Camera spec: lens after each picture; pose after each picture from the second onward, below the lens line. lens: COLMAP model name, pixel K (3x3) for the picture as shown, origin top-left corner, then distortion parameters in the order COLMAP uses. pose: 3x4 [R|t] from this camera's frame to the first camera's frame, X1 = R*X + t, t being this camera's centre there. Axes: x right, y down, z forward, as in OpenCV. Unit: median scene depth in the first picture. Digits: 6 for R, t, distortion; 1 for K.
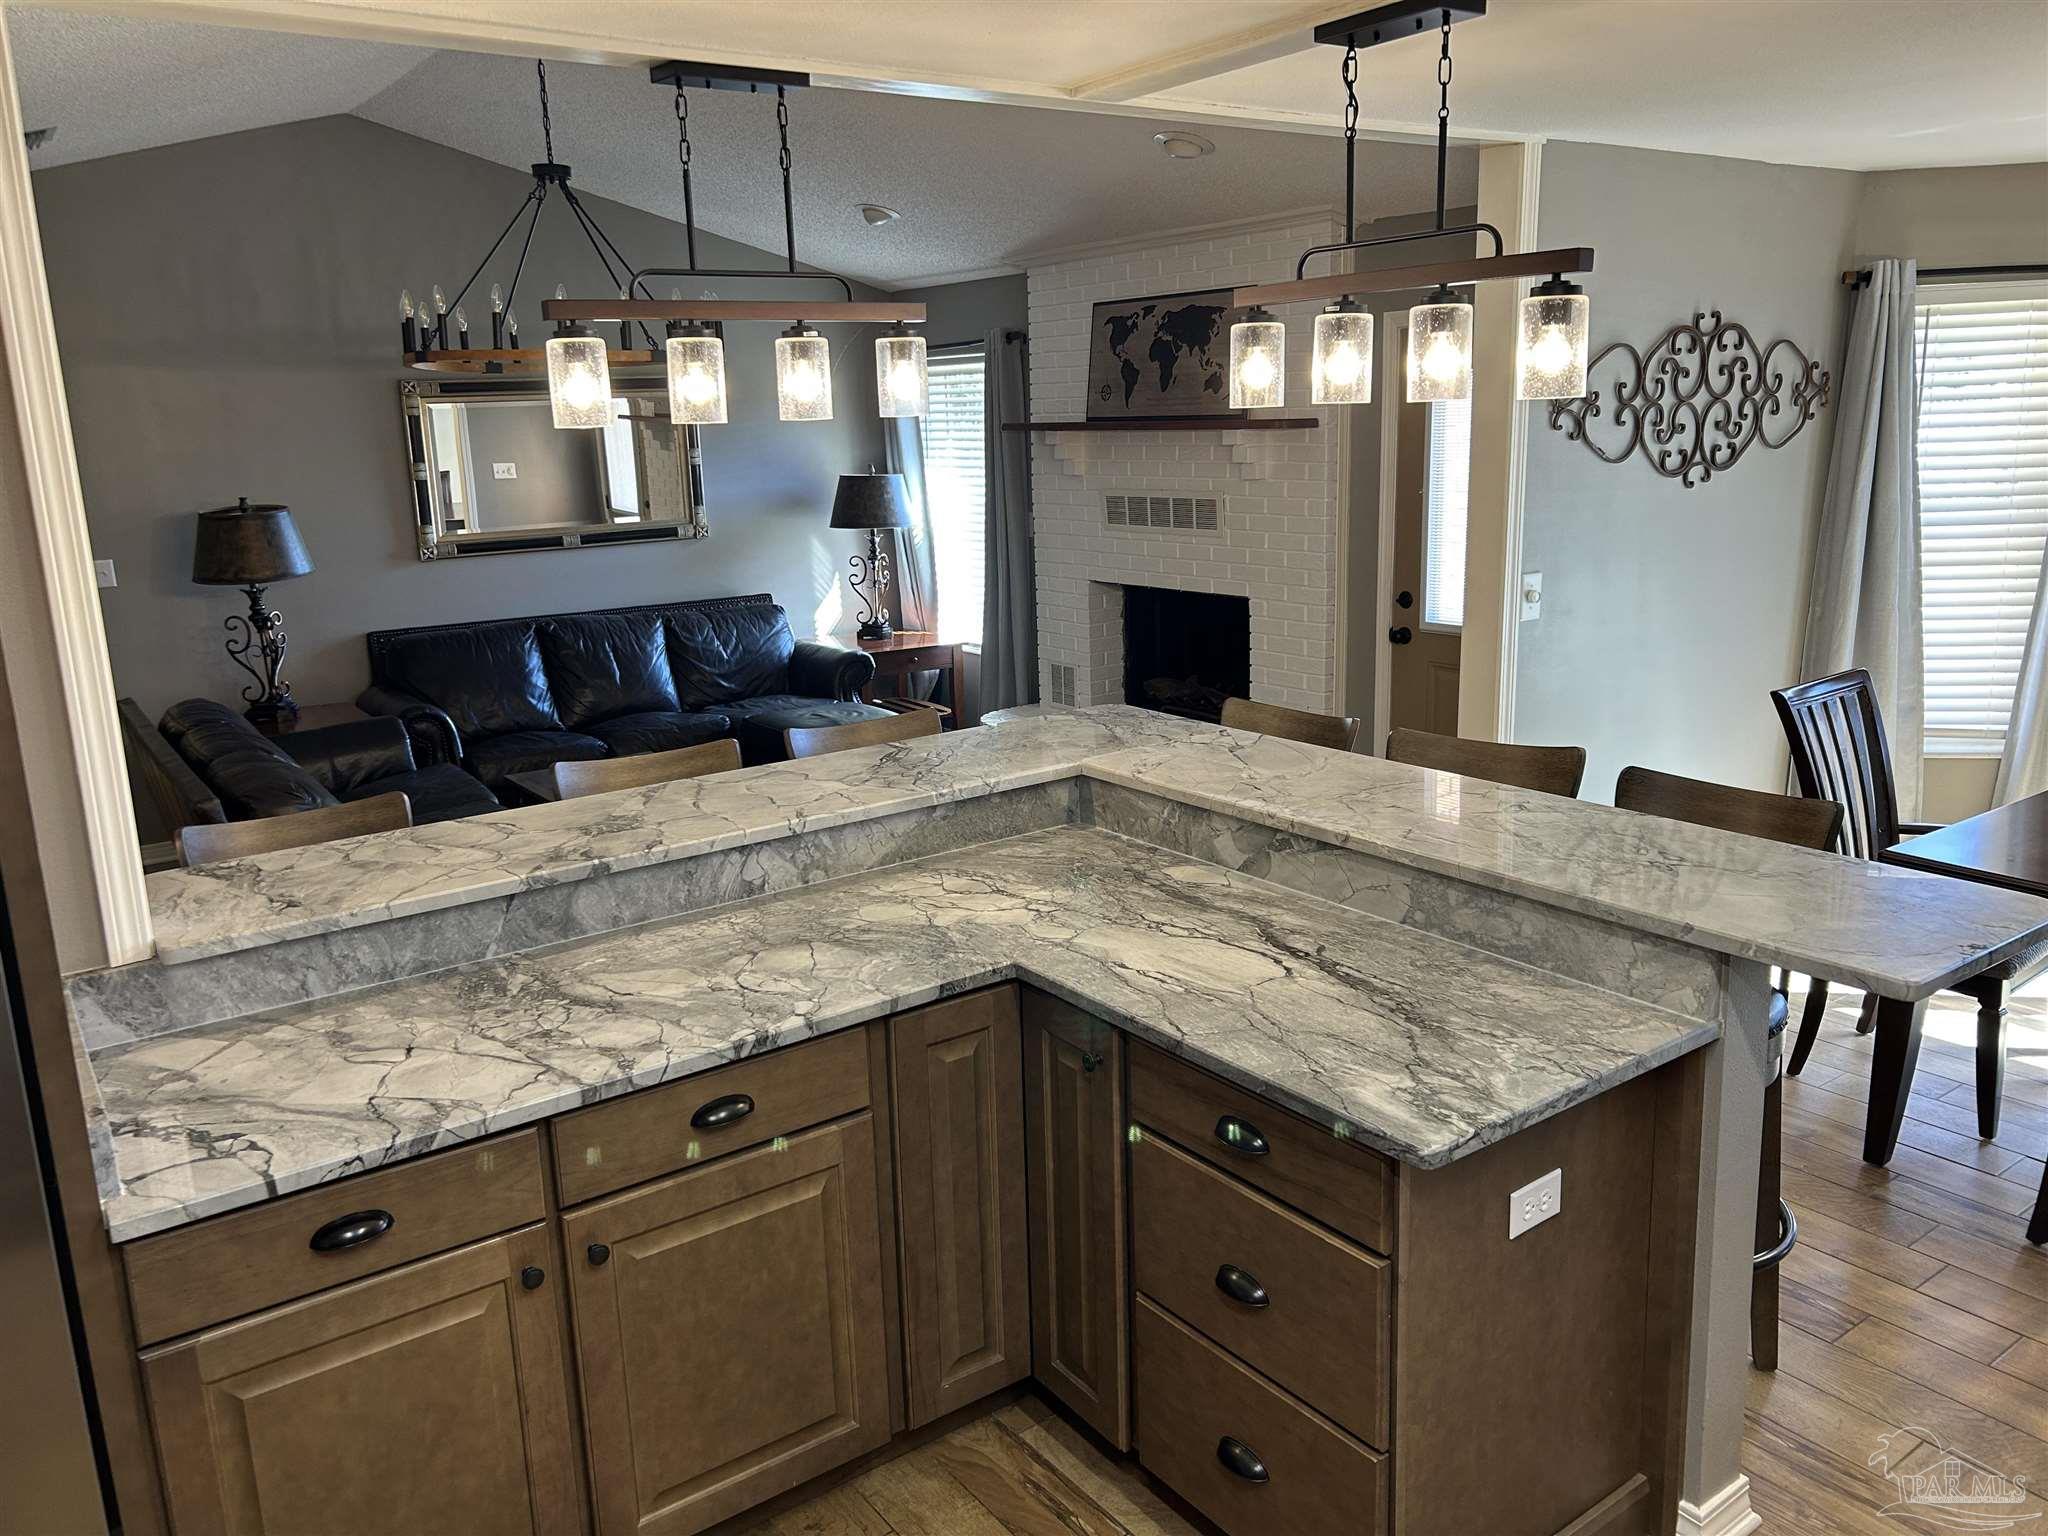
lens RADIAL K [[1535.1, 0, 1018.8], [0, 1535.1, 759.2], [0, 0, 1]] dist [0.082741, -0.096092]
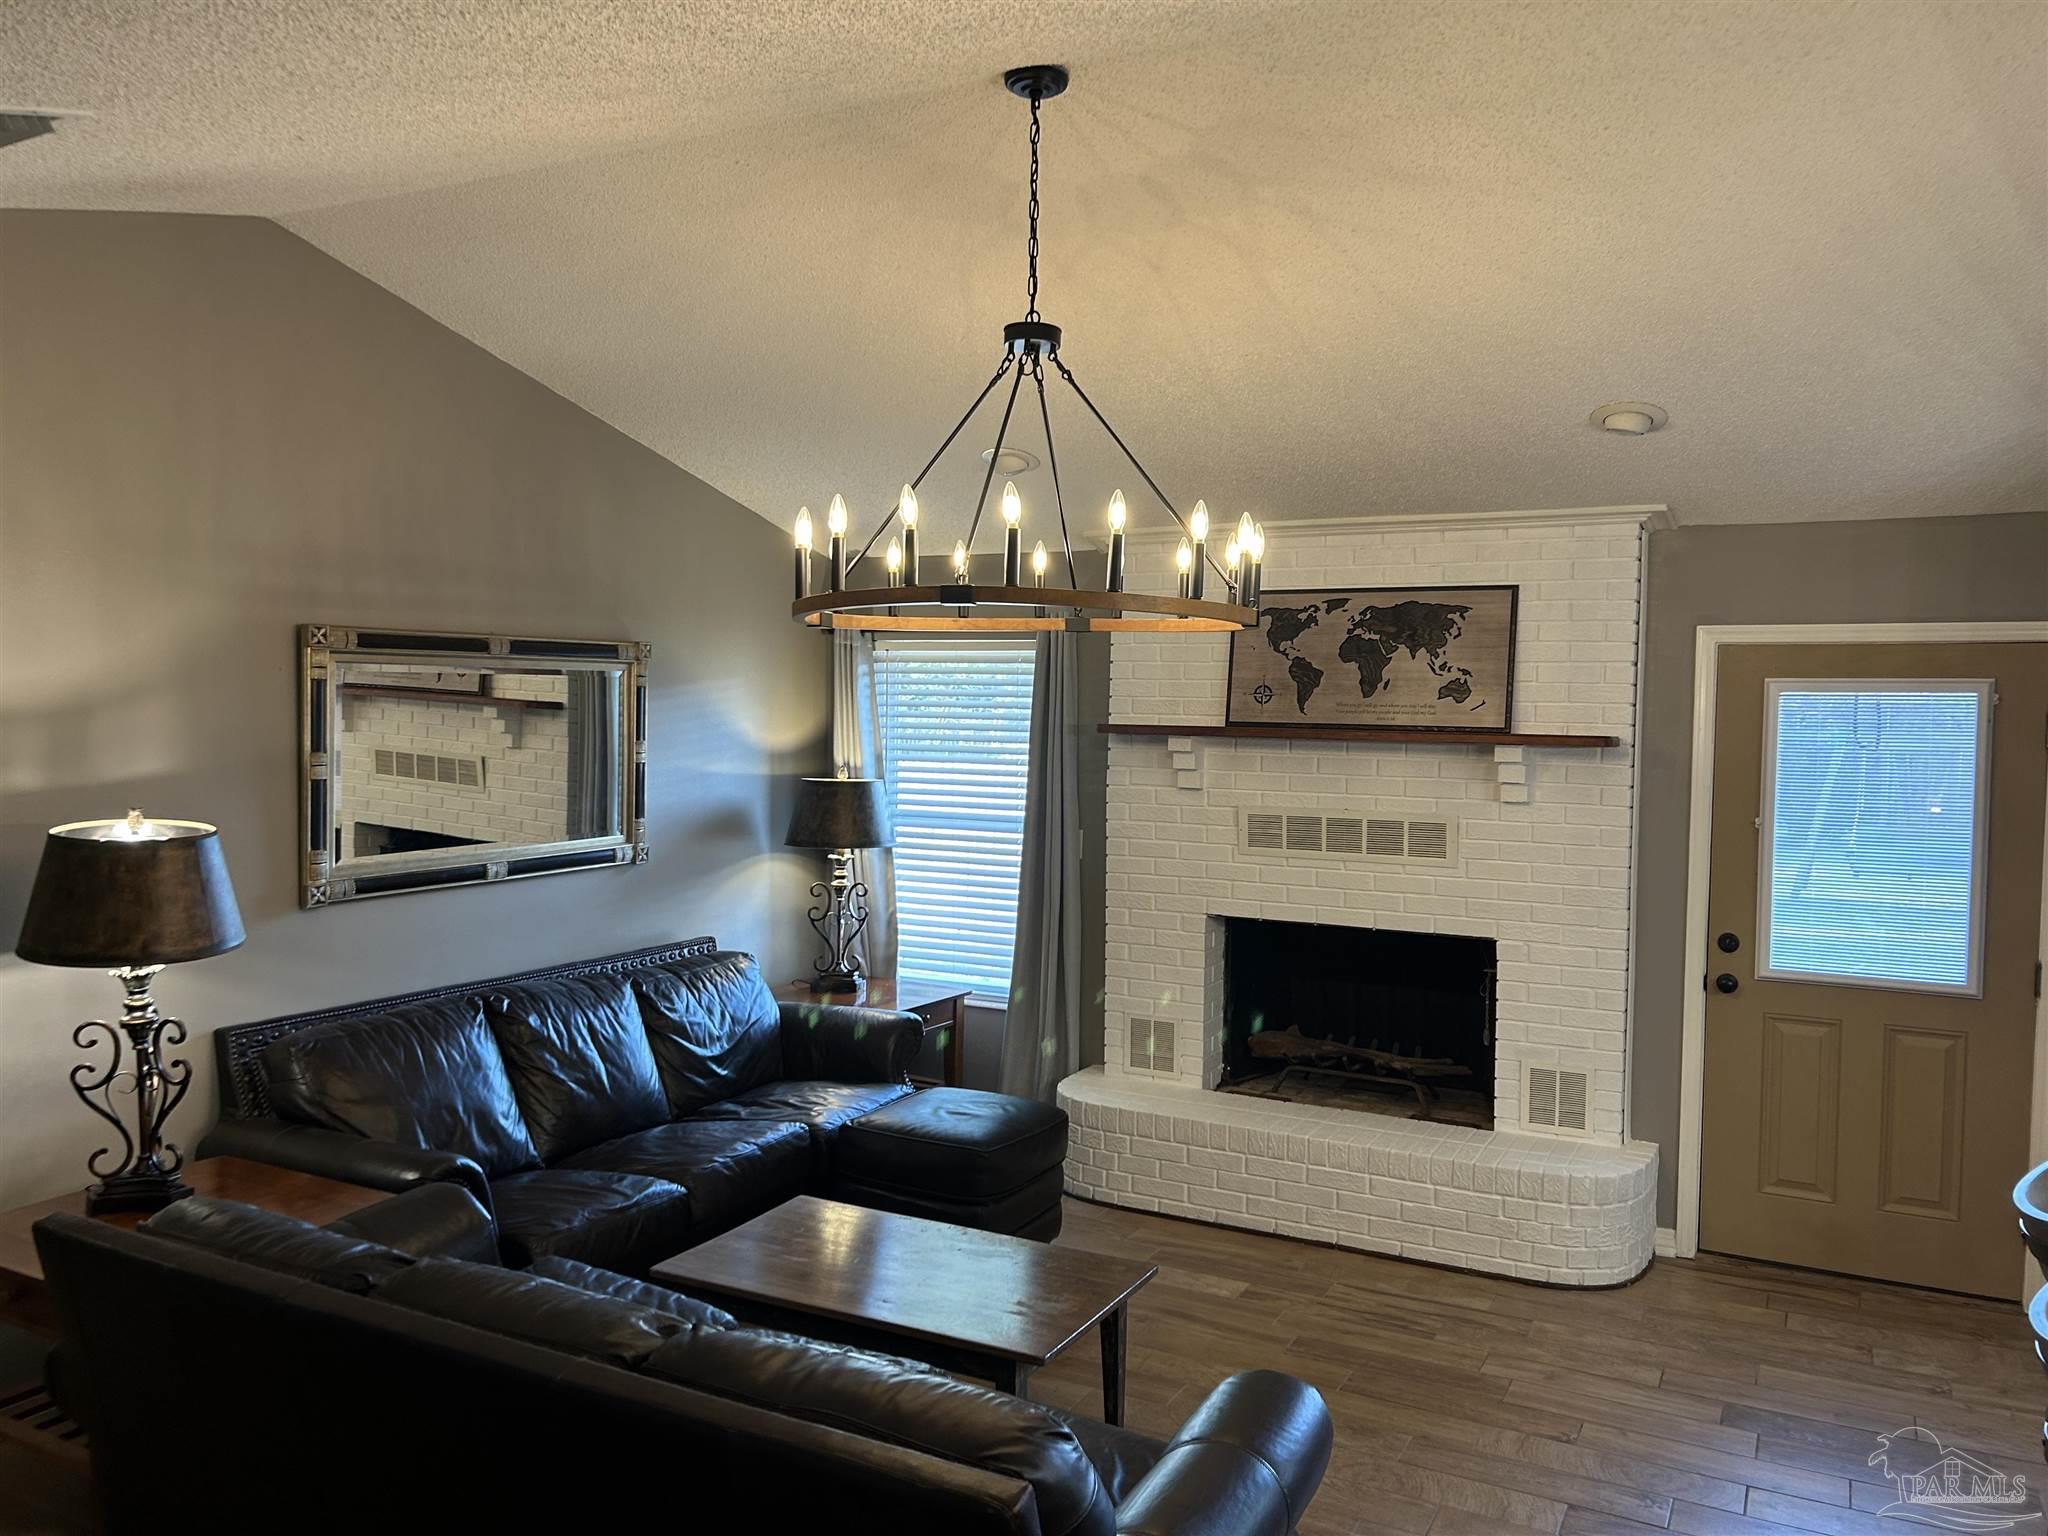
lens RADIAL K [[1498.1, 0, 1022.8], [0, 1498.1, 780.7], [0, 0, 1]] dist [0.059521, -0.051718]
pose [[0.892062, 0.023347, 0.451310, -0.953408], [0.059635, 0.983849, -0.168772, -0.137107], [-0.447962, 0.177469, 0.876262, 0.783093]]
